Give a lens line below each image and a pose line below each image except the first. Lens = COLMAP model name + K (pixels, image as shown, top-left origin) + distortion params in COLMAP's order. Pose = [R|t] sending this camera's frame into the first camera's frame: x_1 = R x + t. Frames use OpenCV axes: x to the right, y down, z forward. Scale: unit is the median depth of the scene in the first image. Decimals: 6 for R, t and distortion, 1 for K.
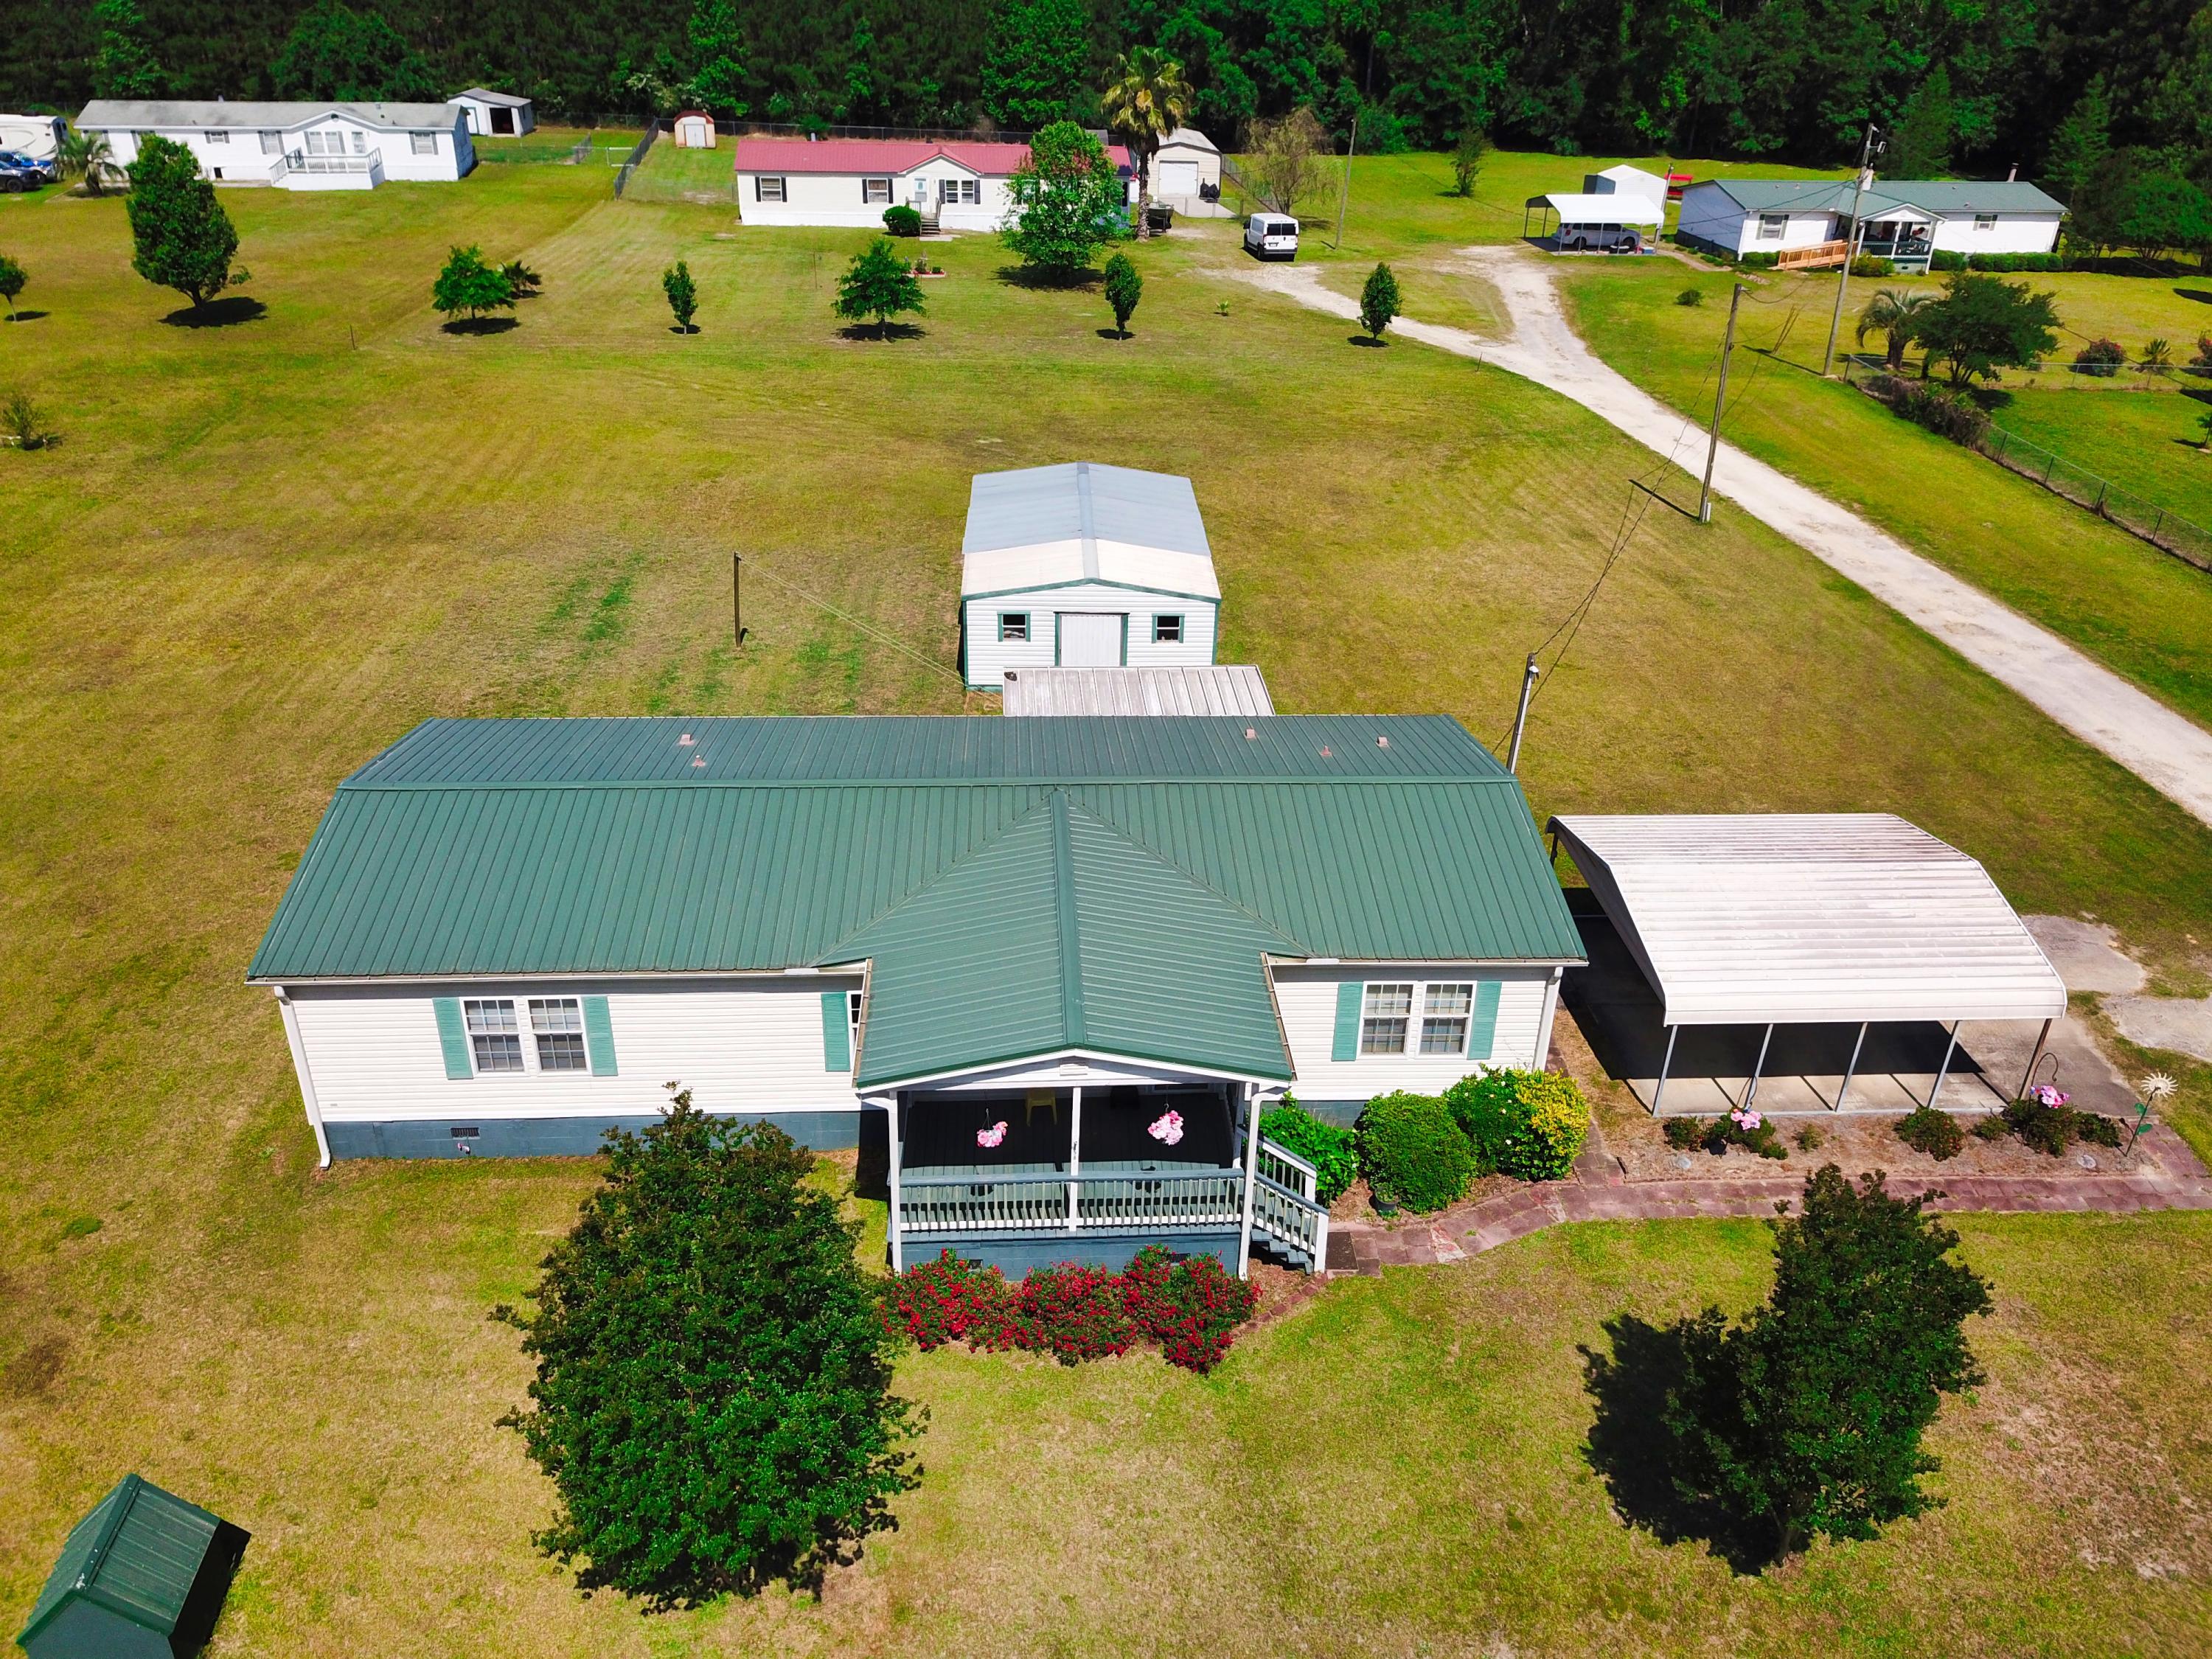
lens RADIAL K [[1700.6, 0, 1116.3], [0, 1700.6, 830.0], [0, 0, 1]] dist [-0.010846, -0.004038]
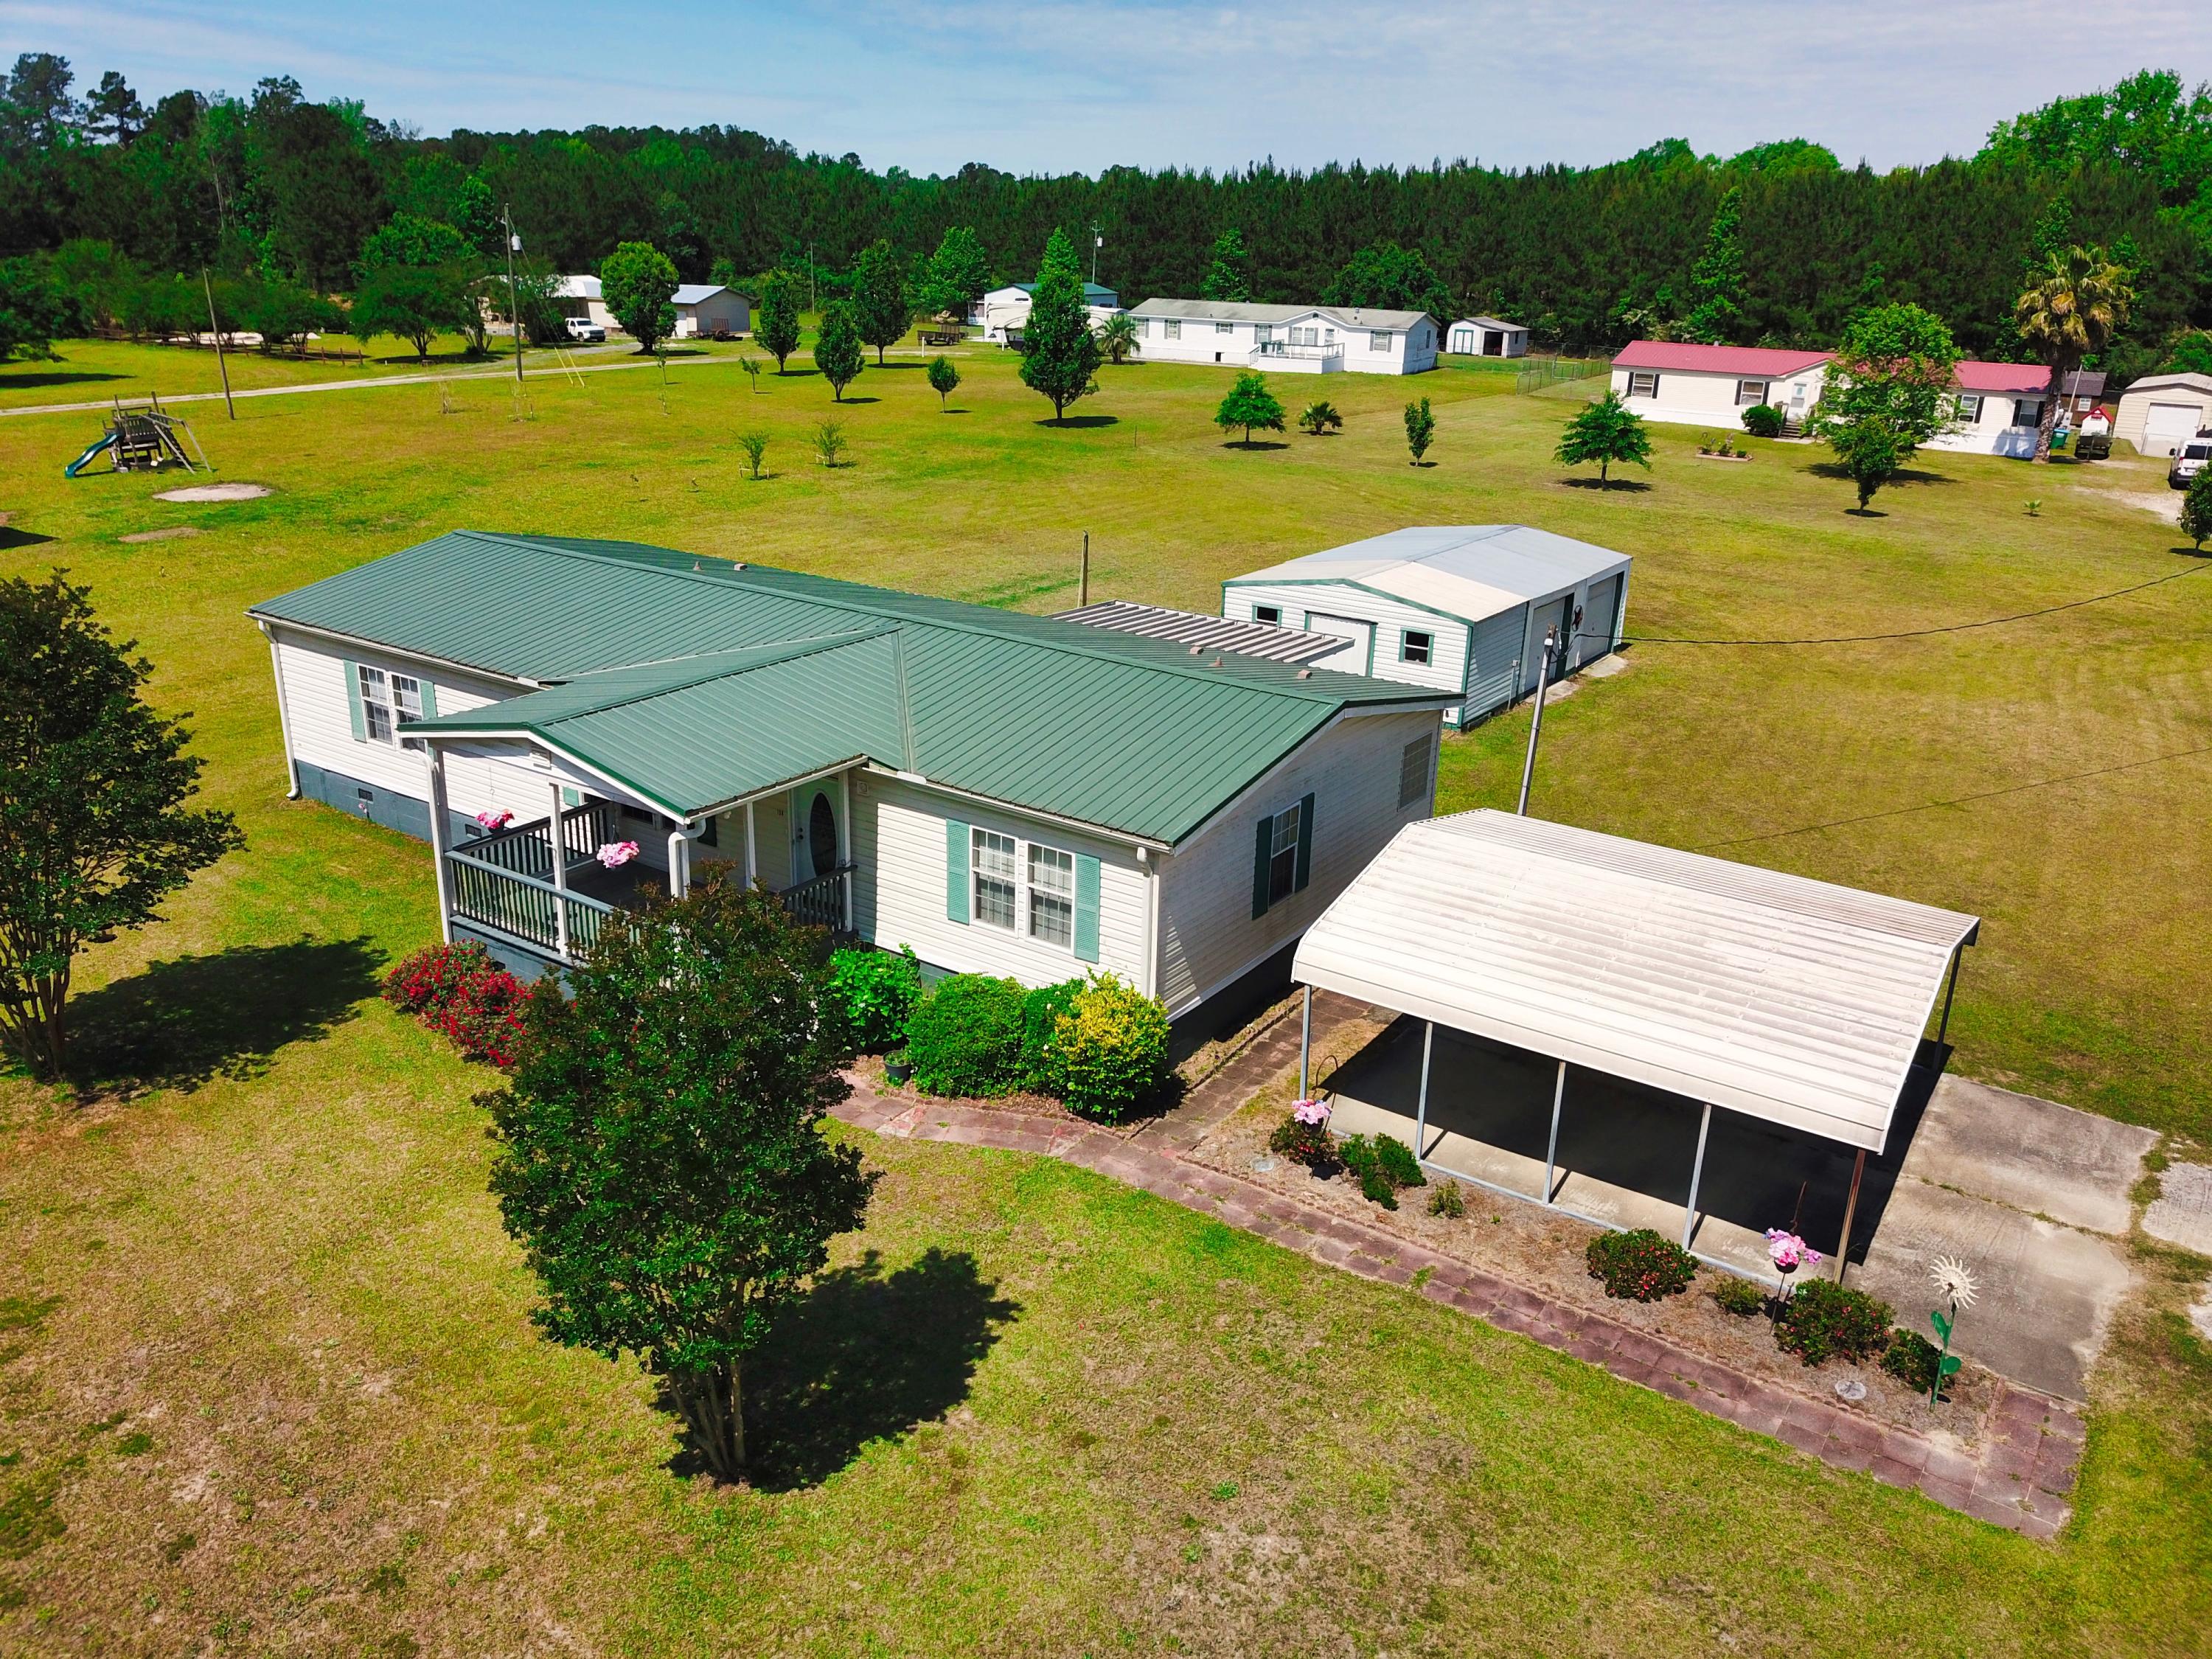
lens RADIAL K [[1677.1, 0, 1125.2], [0, 1677.1, 826.2], [0, 0, 1]] dist [-0.000148, -0.000394]
pose [[0.793746, 0.201325, -0.573965, 0.416491], [-0.293469, 0.953294, -0.071464, 0.076439], [0.532770, 0.225165, 0.815756, 0.204536]]
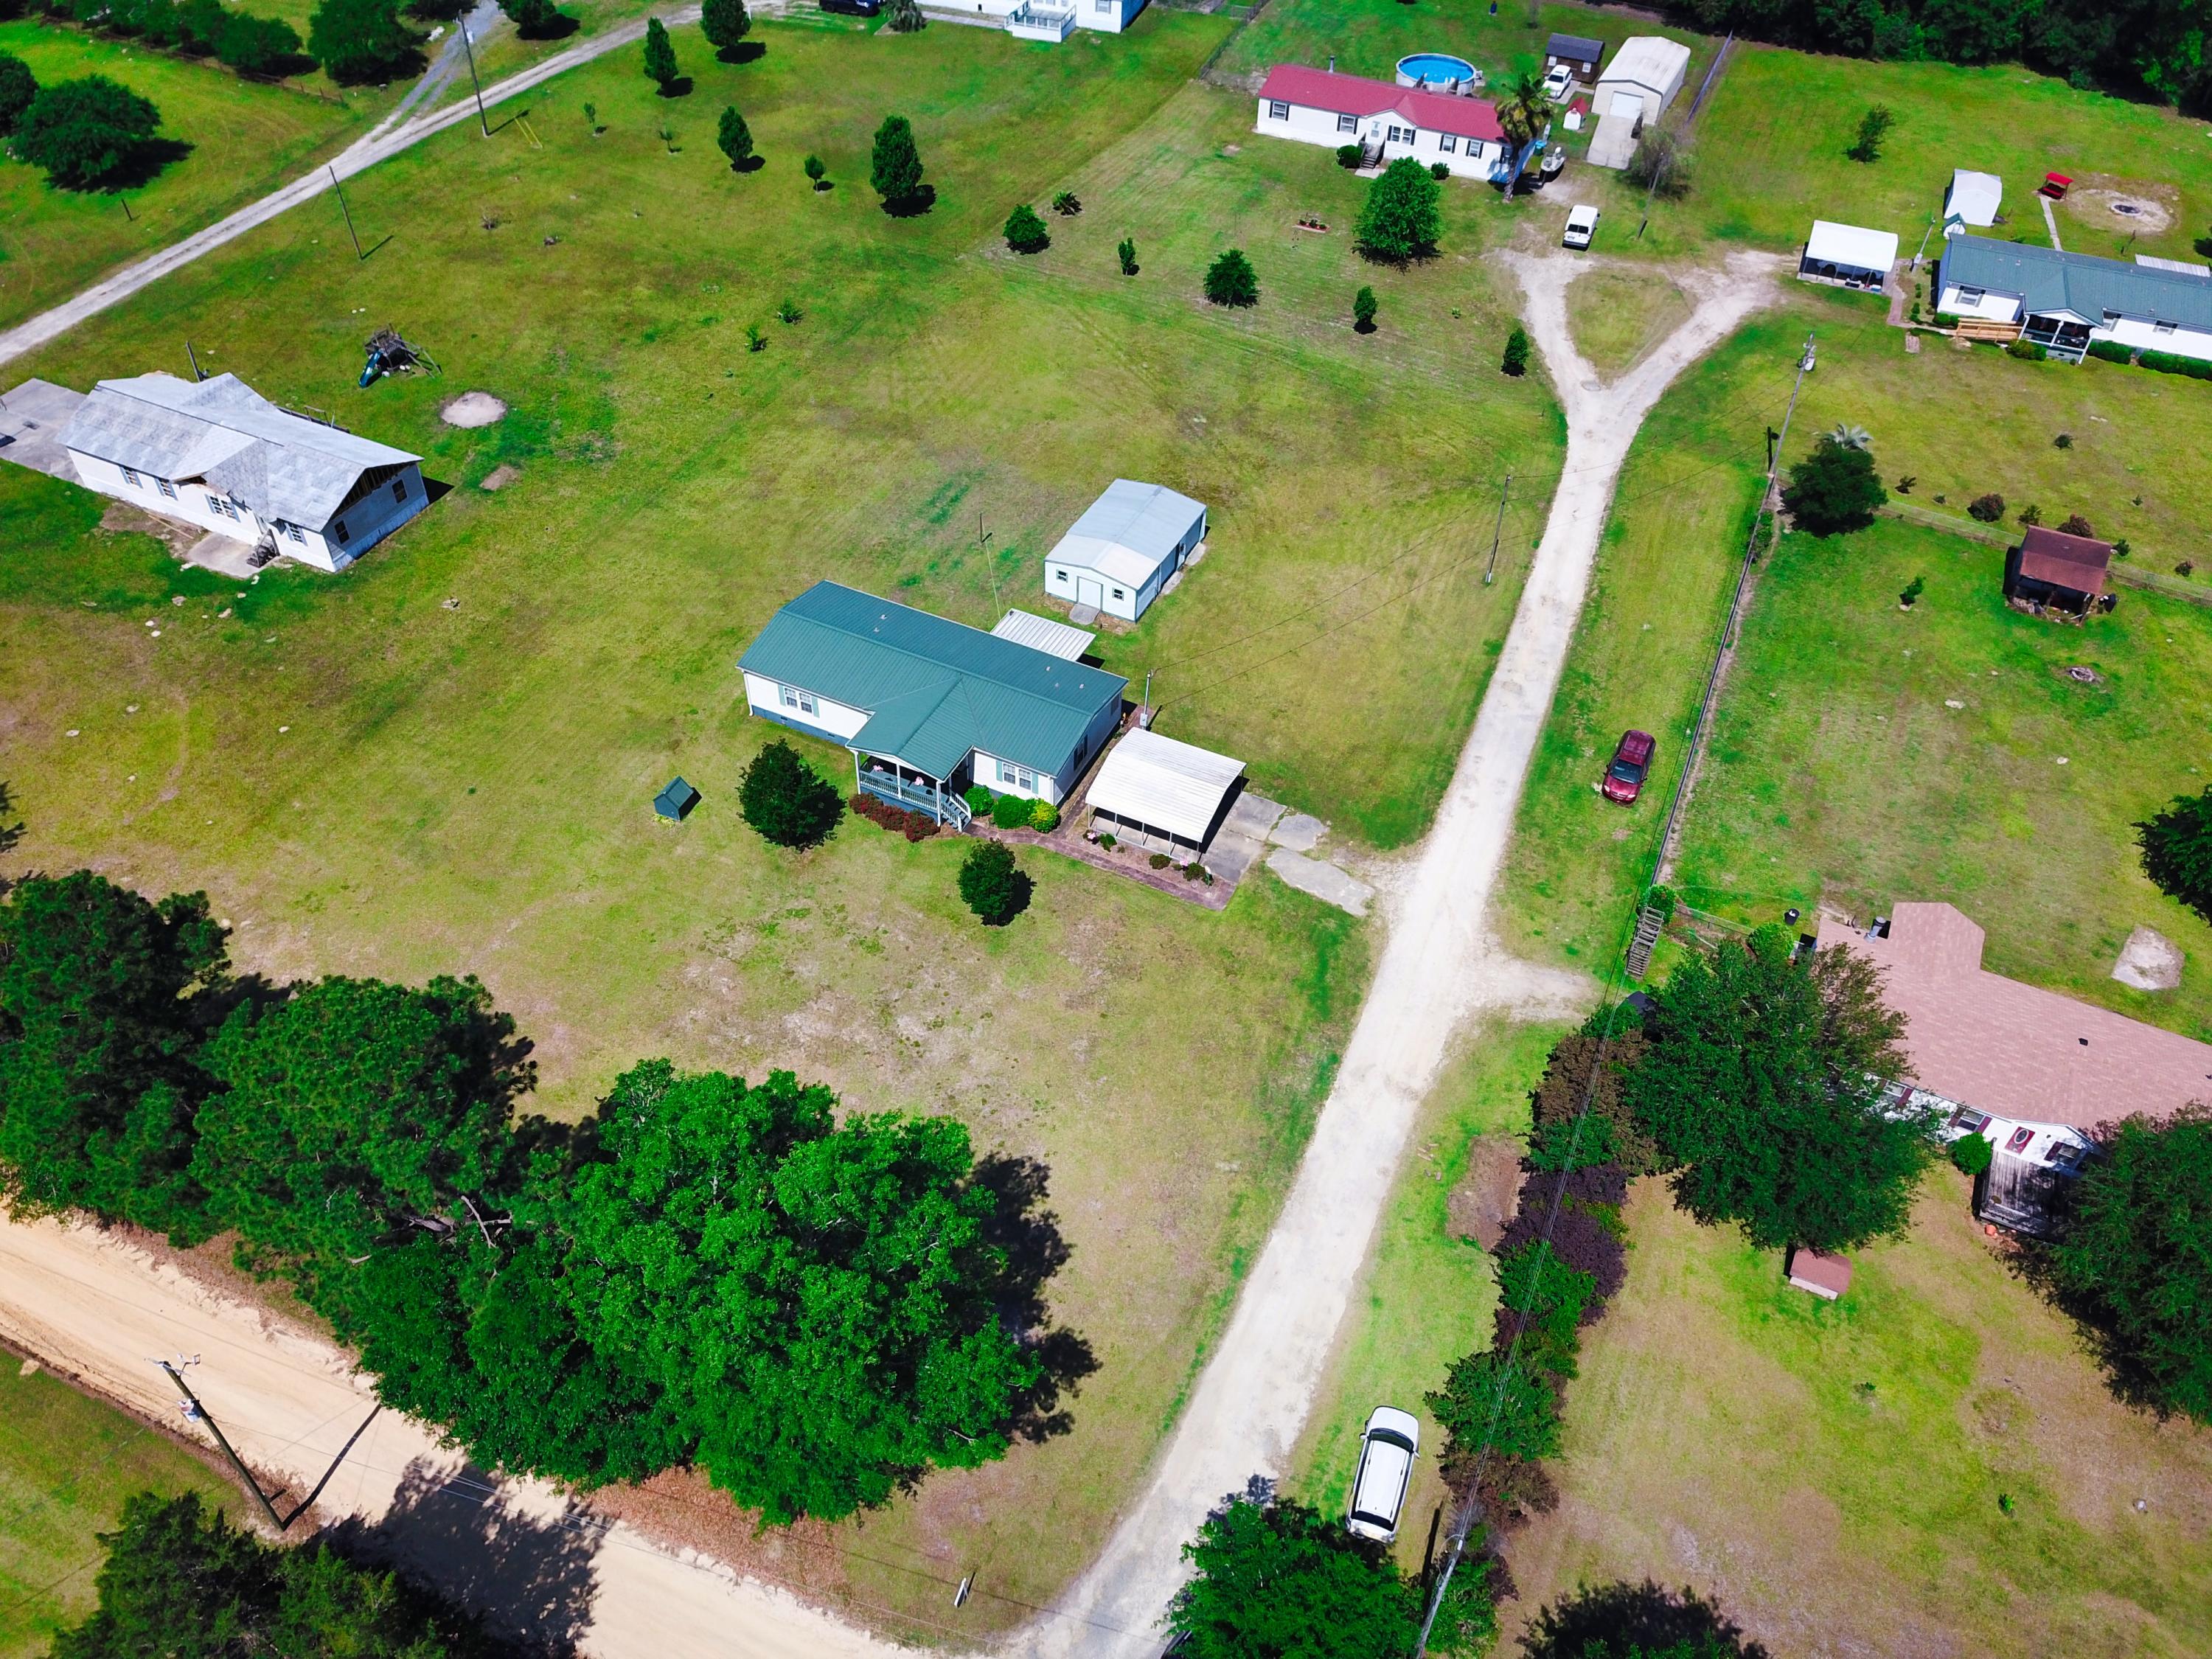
lens RADIAL K [[1715.6, 0, 1117.3], [0, 1715.6, 800.7], [0, 0, 1]] dist [0.007010, -0.008414]
pose [[0.875468, 0.335952, -0.347407, 0.946150], [-0.237206, 0.925023, 0.296759, -0.550890], [0.421056, -0.177396, 0.889518, -1.201972]]
